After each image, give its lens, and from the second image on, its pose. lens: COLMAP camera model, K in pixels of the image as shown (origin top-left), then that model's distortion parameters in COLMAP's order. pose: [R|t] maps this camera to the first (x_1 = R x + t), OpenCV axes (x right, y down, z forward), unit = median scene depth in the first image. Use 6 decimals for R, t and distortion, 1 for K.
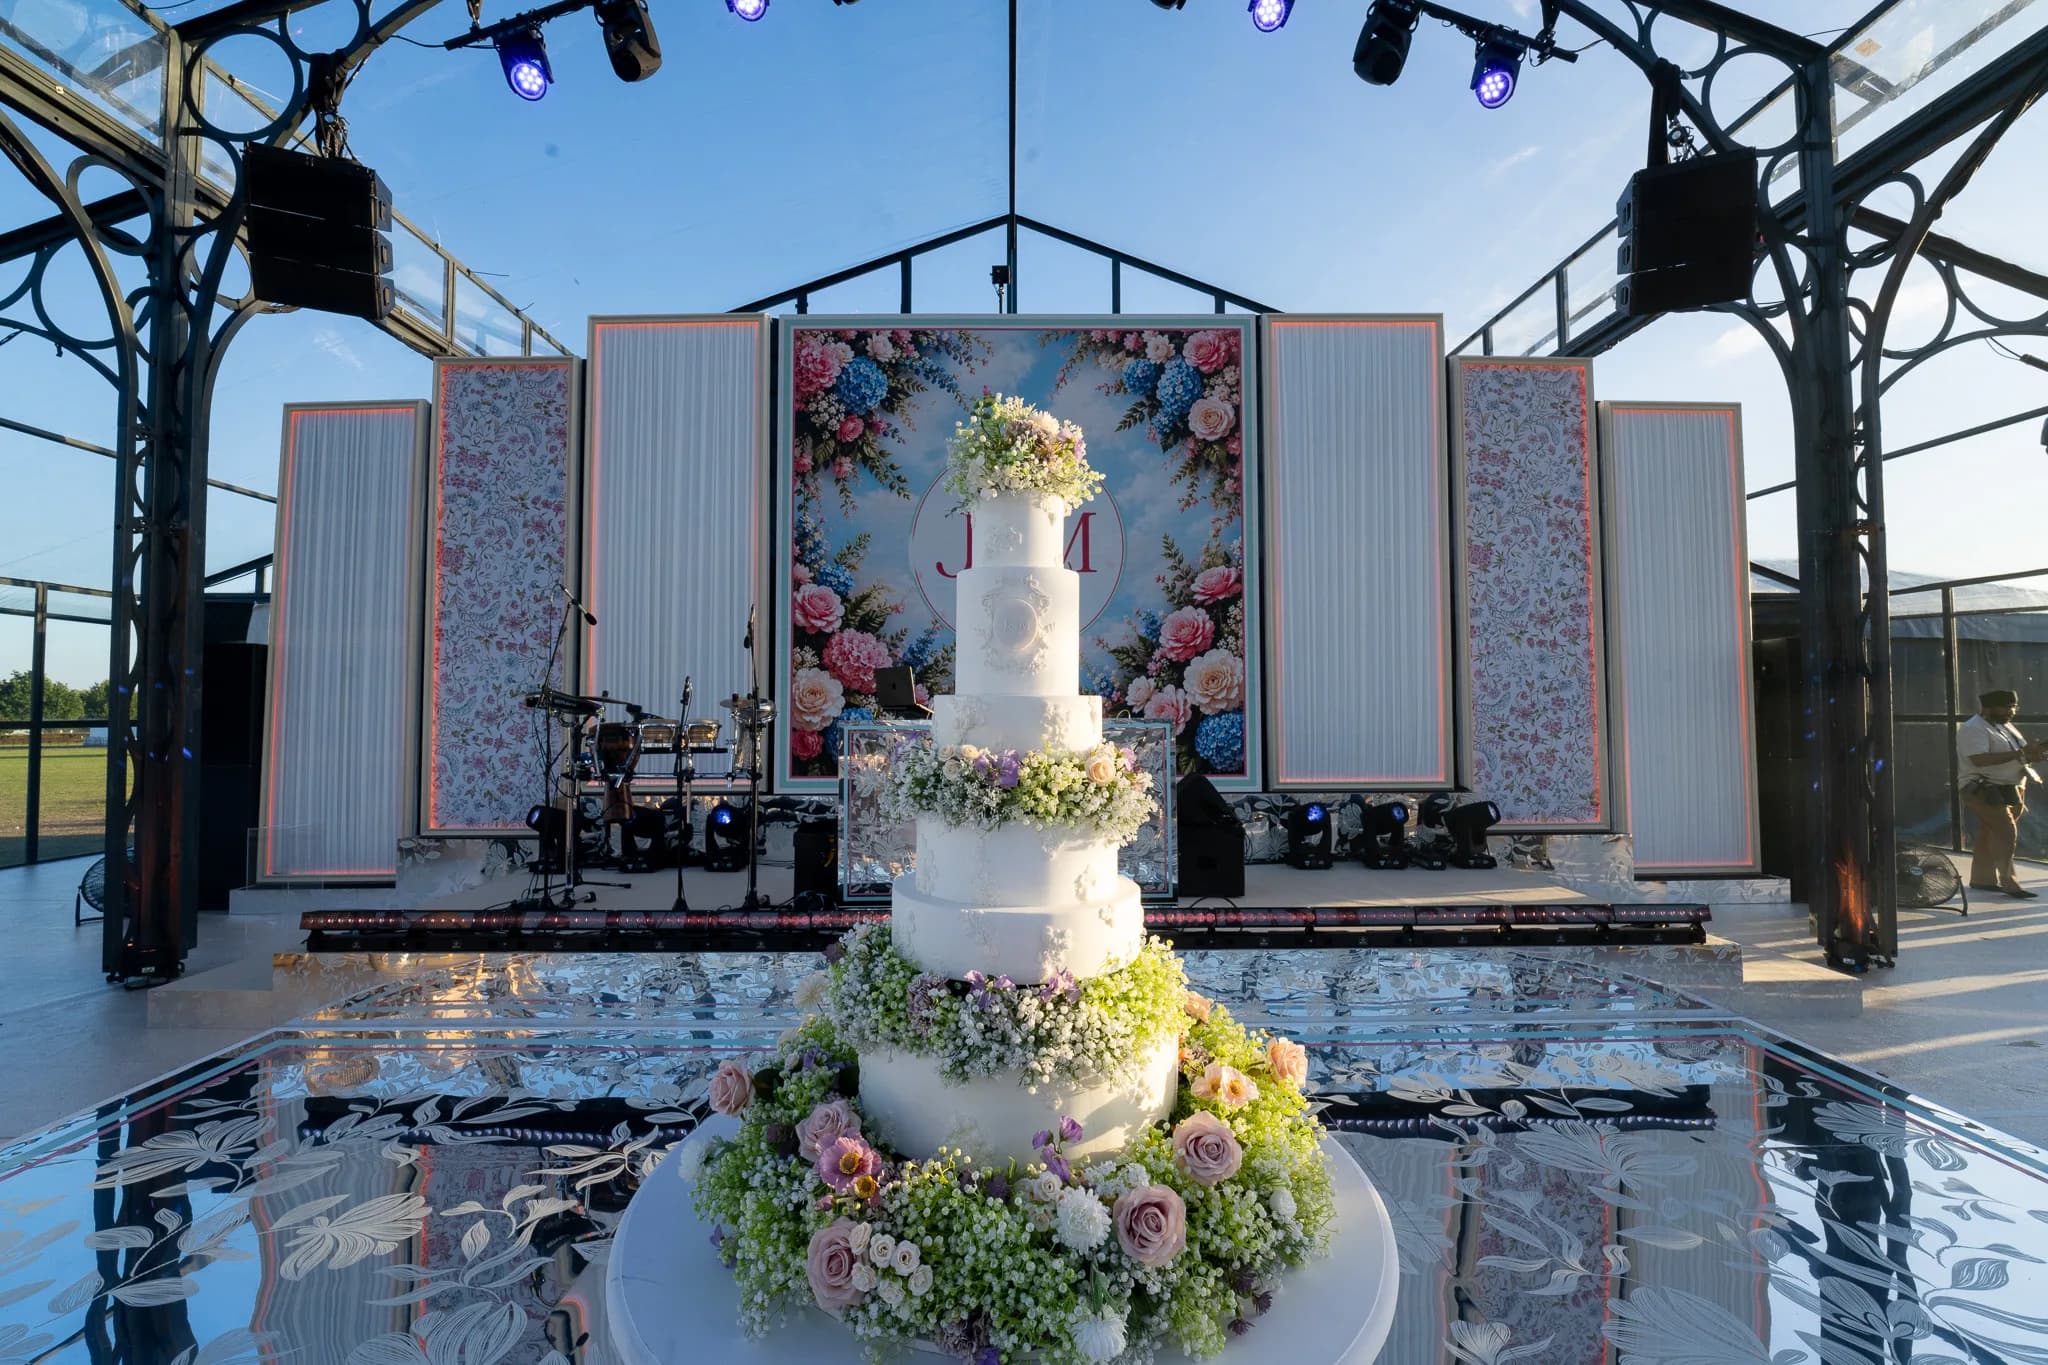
lens RADIAL K [[843.5, 0, 1033.5], [0, 843.5, 680.6], [0, 0, 1]] dist [-0.014055, 0.000403]
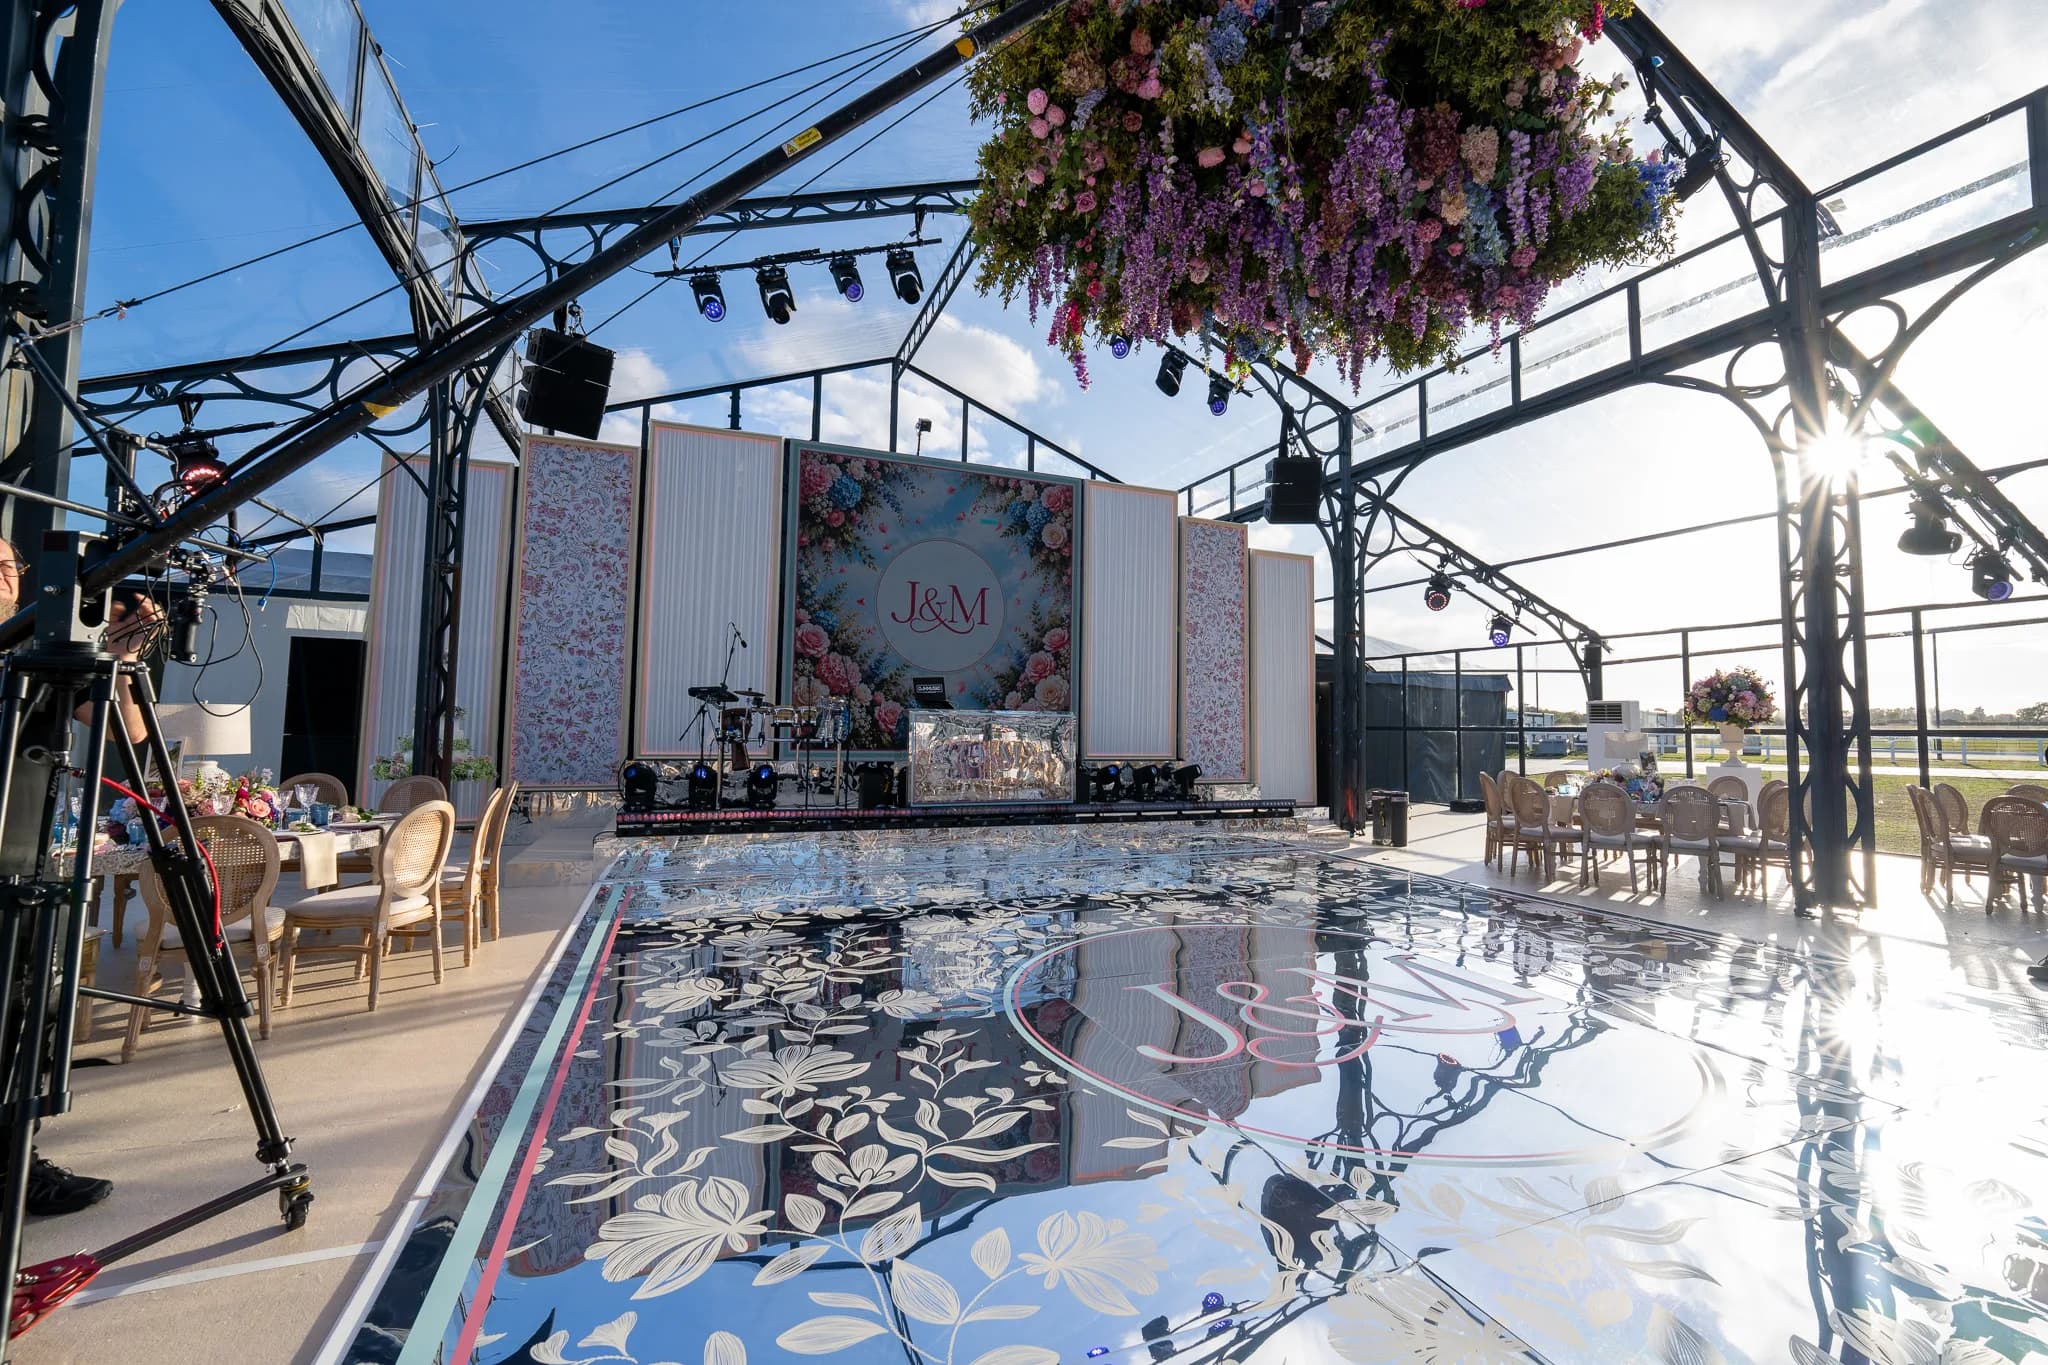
lens RADIAL K [[843.5, 0, 1031.2], [0, 843.5, 678.0], [0, 0, 1]] dist [-0.014055, 0.000403]
pose [[0.929434, 0.040183, 0.366794, -0.557127], [-0.032299, 0.999097, -0.027610, 0.018958], [-0.367572, 0.013815, 0.929892, -0.682388]]
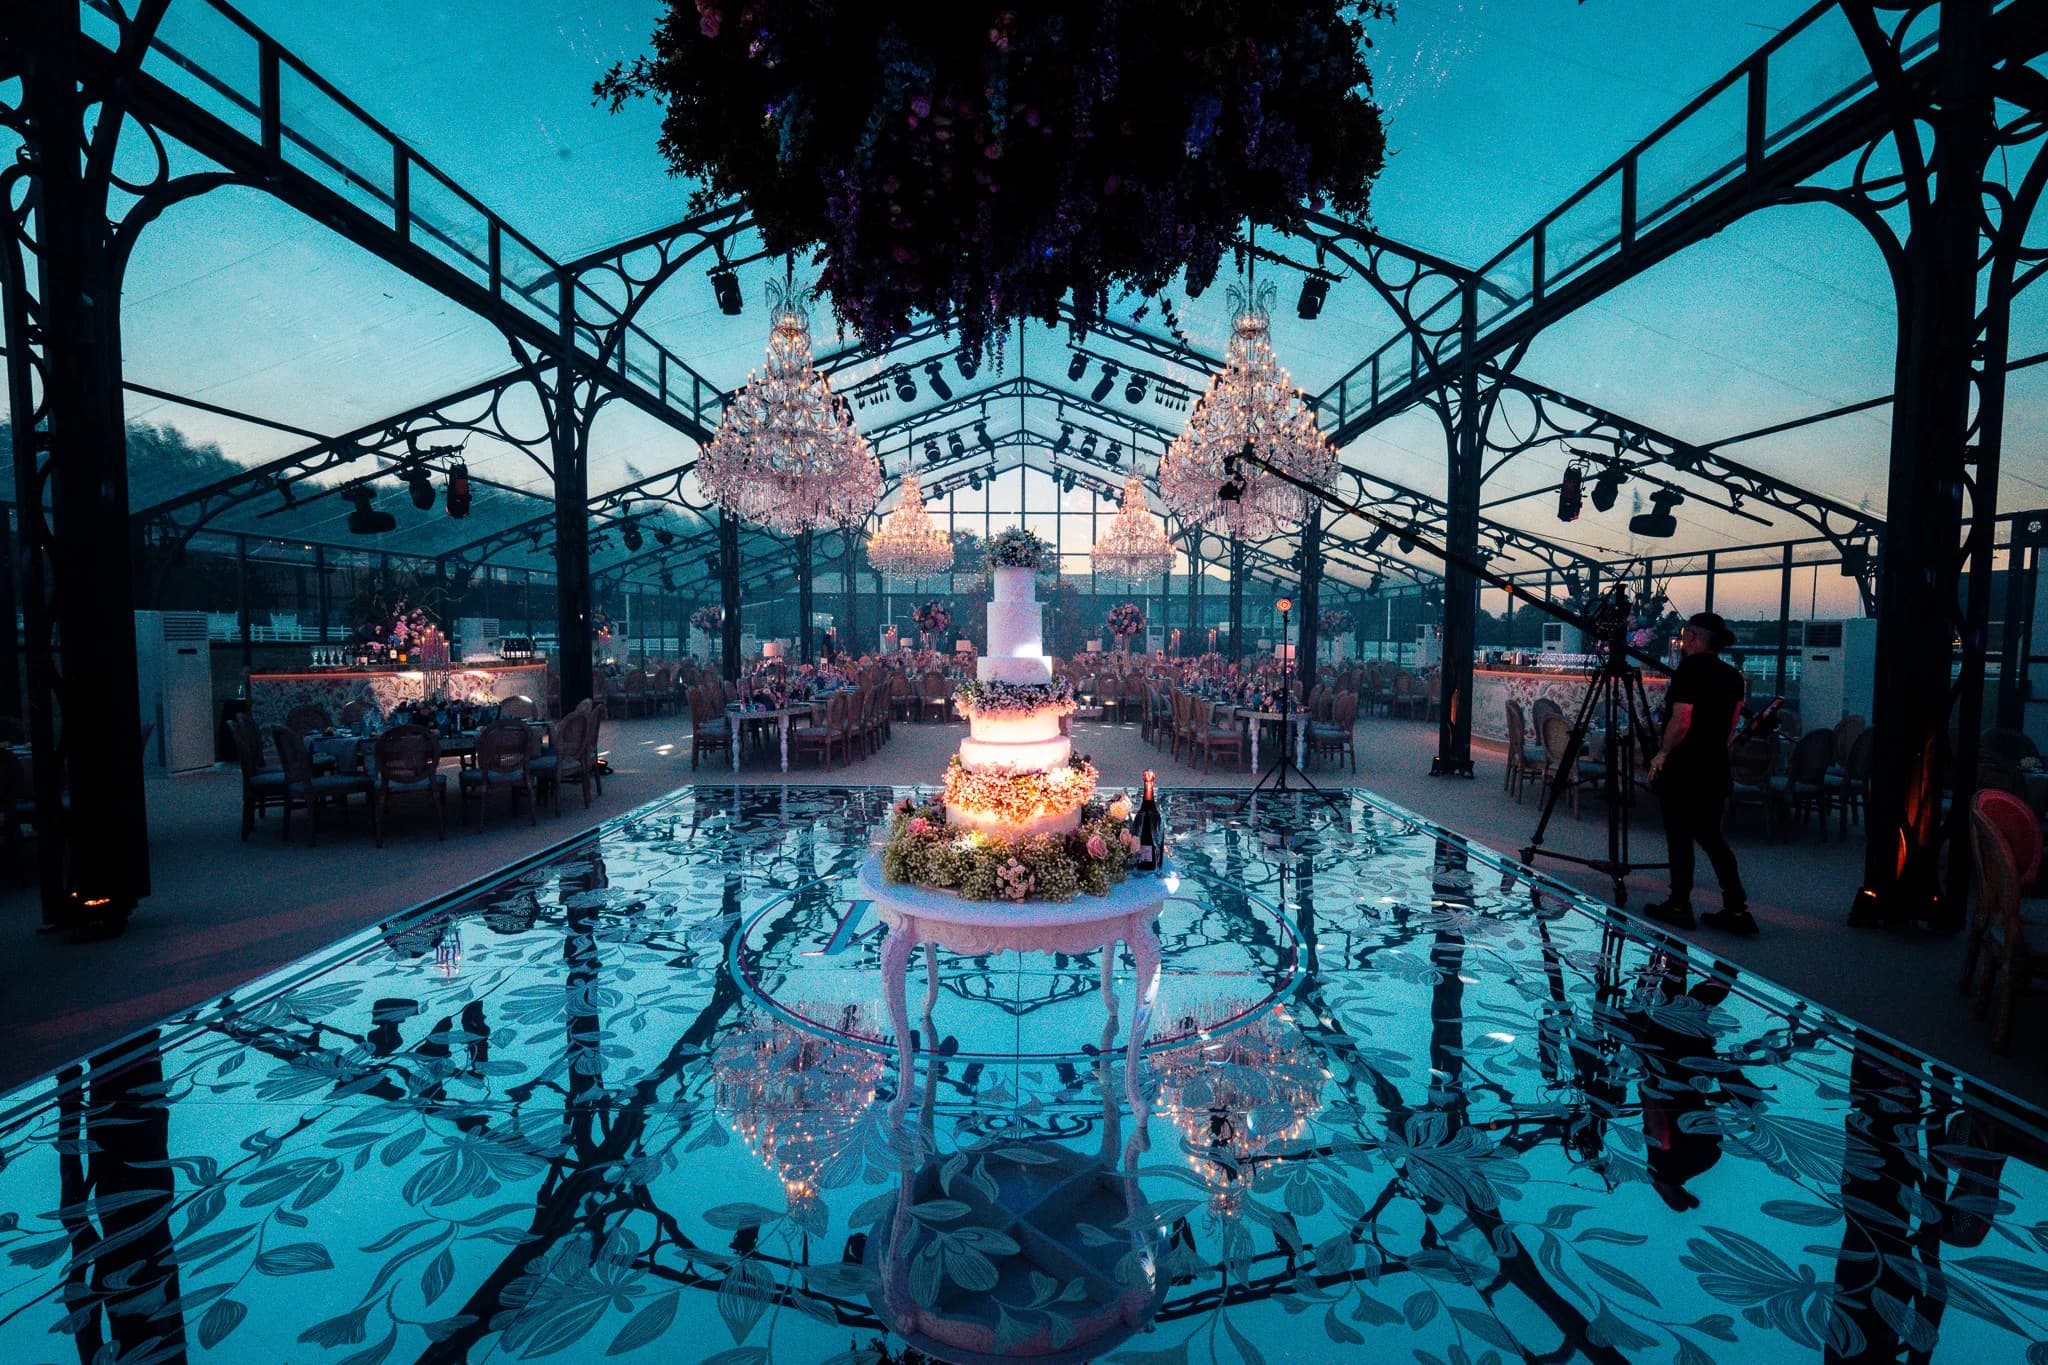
lens RADIAL K [[843.5, 0, 1030.5], [0, 843.5, 680.5], [0, 0, 1]] dist [-0.014055, 0.000403]
pose [[0.999910, 0.007874, -0.010842, 0.024857], [-0.006808, 0.995449, 0.095056, -0.052858], [0.011541, -0.094974, 0.995413, -0.850762]]
